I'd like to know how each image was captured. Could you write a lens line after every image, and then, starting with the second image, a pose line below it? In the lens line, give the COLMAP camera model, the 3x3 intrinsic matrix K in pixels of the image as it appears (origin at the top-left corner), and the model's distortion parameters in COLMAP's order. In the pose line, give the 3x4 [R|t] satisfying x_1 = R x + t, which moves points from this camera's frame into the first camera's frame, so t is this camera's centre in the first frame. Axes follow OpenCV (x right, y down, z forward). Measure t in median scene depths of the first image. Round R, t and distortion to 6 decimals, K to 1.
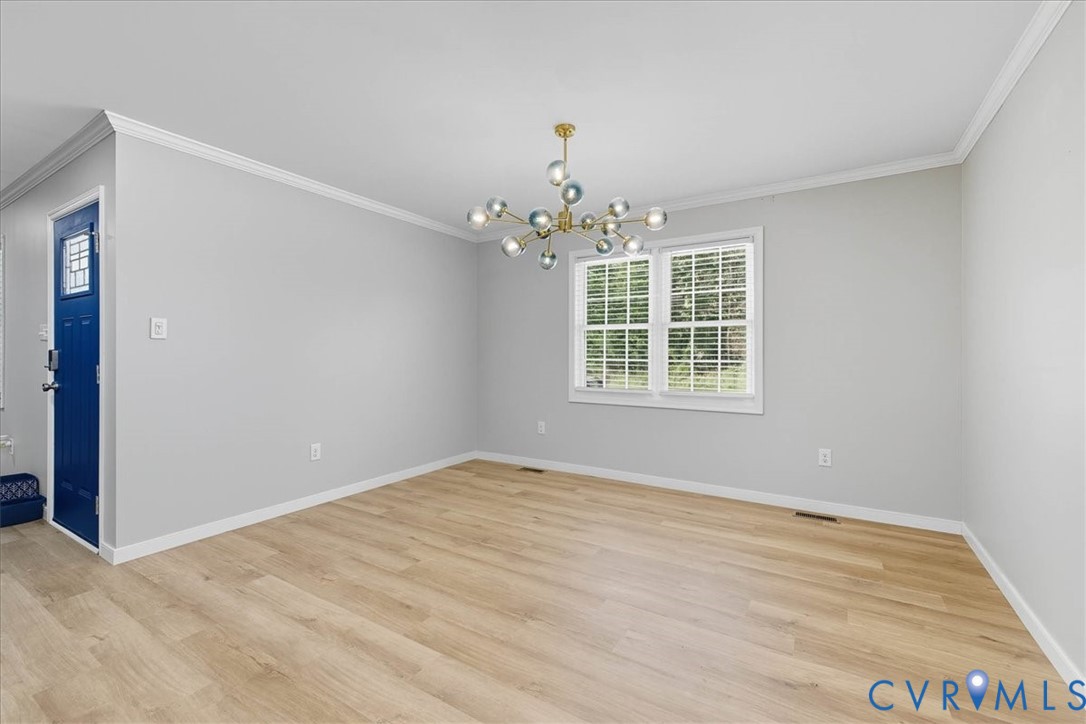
lens RADIAL K [[467.5, 0, 538.3], [0, 467.5, 351.0], [0, 0, 1]] dist [0.001419, 0.000038]
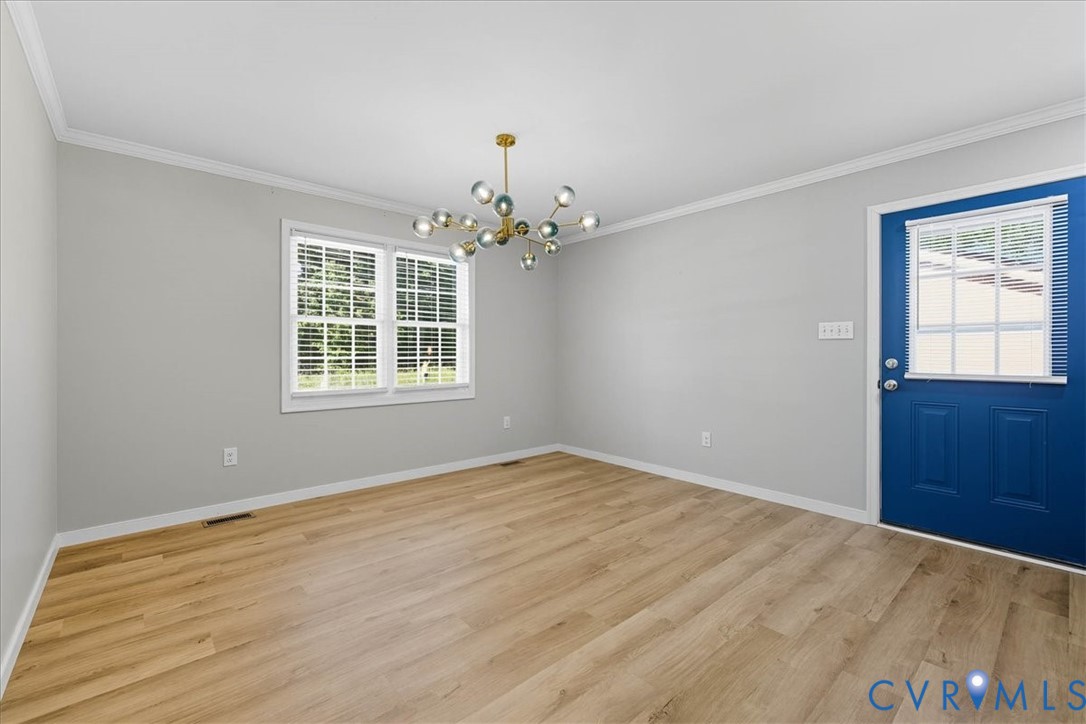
lens RADIAL K [[467.5, 0, 538.3], [0, 467.5, 351.0], [0, 0, 1]] dist [0.001419, 0.000038]
pose [[0.288472, -0.001674, 0.957487, -0.741314], [-0.002610, 0.999993, 0.002535, 0.002389], [-0.957485, -0.003230, 0.288466, 0.488530]]
